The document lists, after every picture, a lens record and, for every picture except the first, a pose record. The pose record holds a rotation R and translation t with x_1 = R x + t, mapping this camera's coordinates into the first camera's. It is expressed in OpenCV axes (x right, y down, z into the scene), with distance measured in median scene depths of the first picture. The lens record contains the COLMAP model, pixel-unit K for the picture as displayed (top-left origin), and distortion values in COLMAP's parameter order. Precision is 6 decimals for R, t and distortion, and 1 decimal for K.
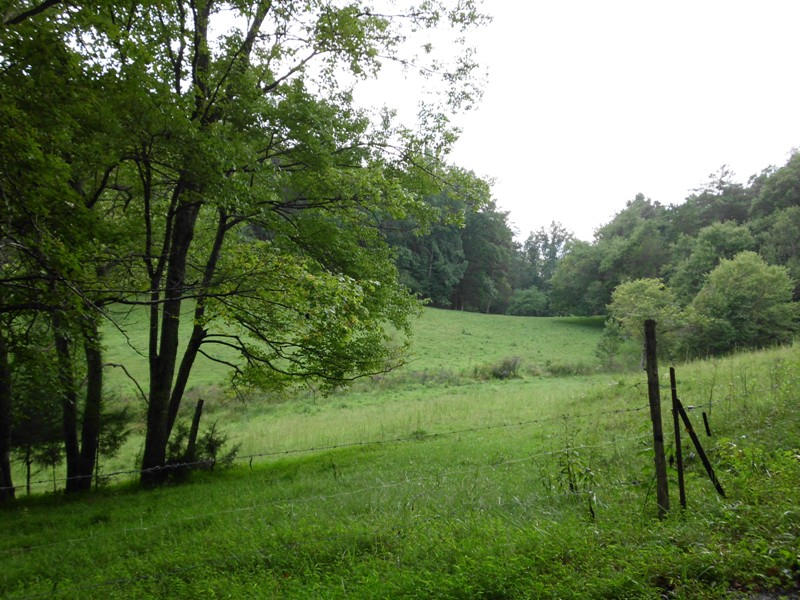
lens RADIAL K [[820.7, 0, 400.3], [0, 820.7, 300.6], [0, 0, 1]] dist [0.026694, 0.000000]
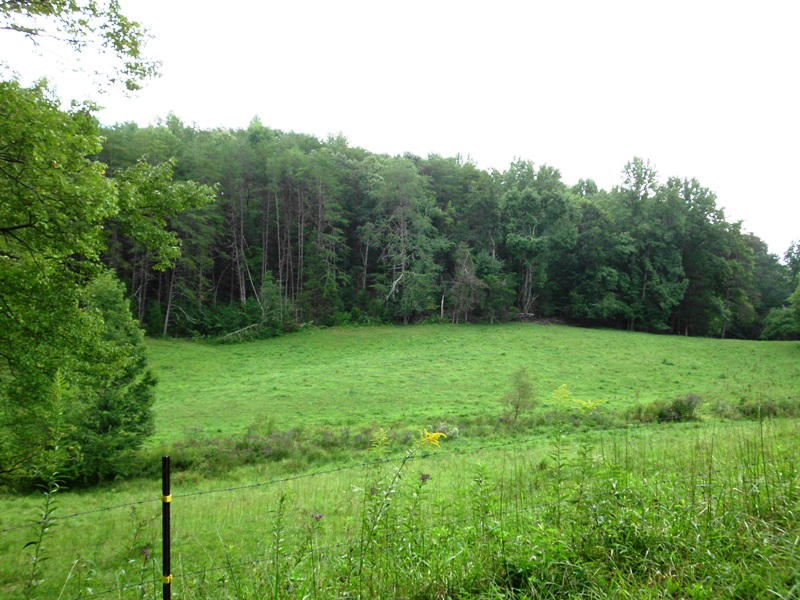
lens RADIAL K [[820.7, 0, 400.3], [0, 820.7, 300.9], [0, 0, 1]] dist [0.026694, 0.000000]
pose [[0.945852, -0.034683, -0.322741, 0.074313], [0.025240, 0.999123, -0.033401, -0.003300], [0.323617, 0.023446, 0.945898, 0.062222]]
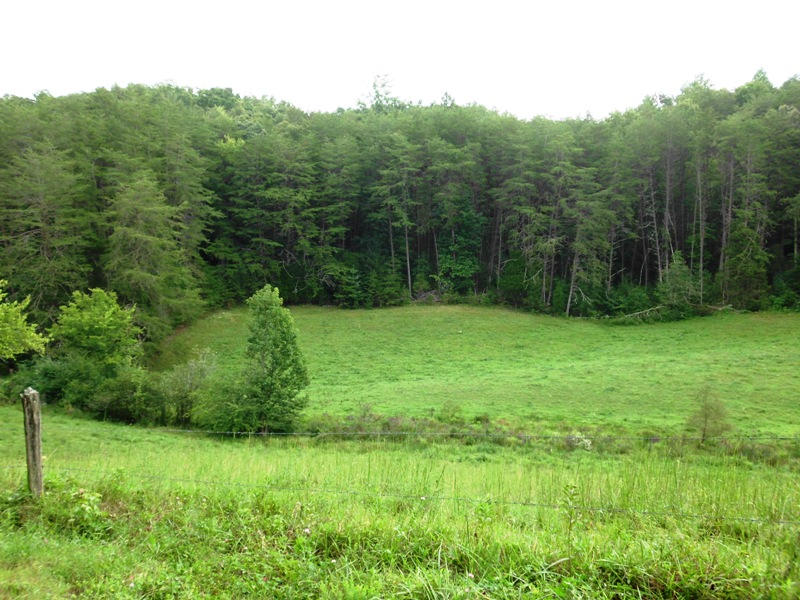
lens RADIAL K [[820.7, 0, 404.2], [0, 820.7, 299.1], [0, 0, 1]] dist [0.026694, 0.000000]
pose [[0.338607, 0.014469, -0.940817, 0.308019], [0.000017, 0.999882, 0.015383, -0.026793], [0.940928, -0.005224, 0.338567, 0.250775]]
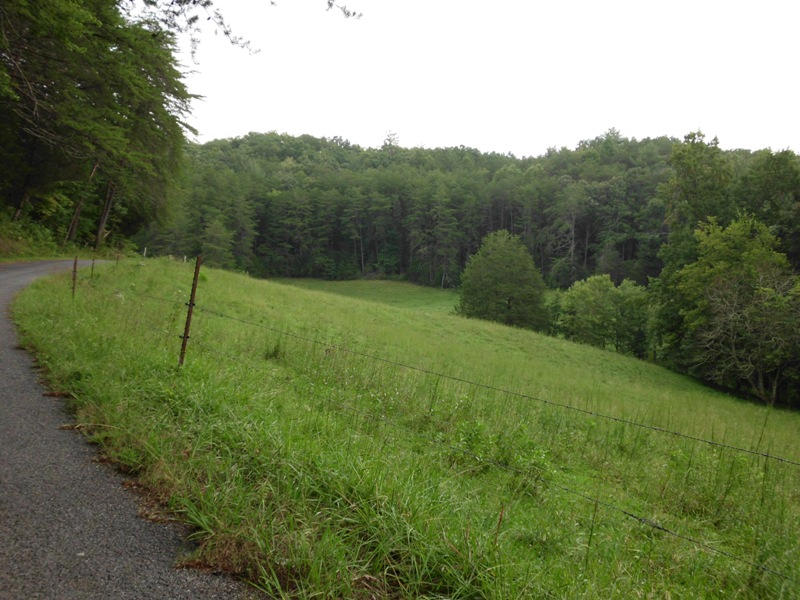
lens RADIAL K [[820.7, 0, 397.3], [0, 820.7, 299.1], [0, 0, 1]] dist [0.026694, 0.000000]
pose [[0.144257, 0.052287, -0.988158, 0.999003], [-0.026267, 0.998453, 0.048997, -0.046355], [0.989192, 0.018888, 0.145407, 0.360412]]
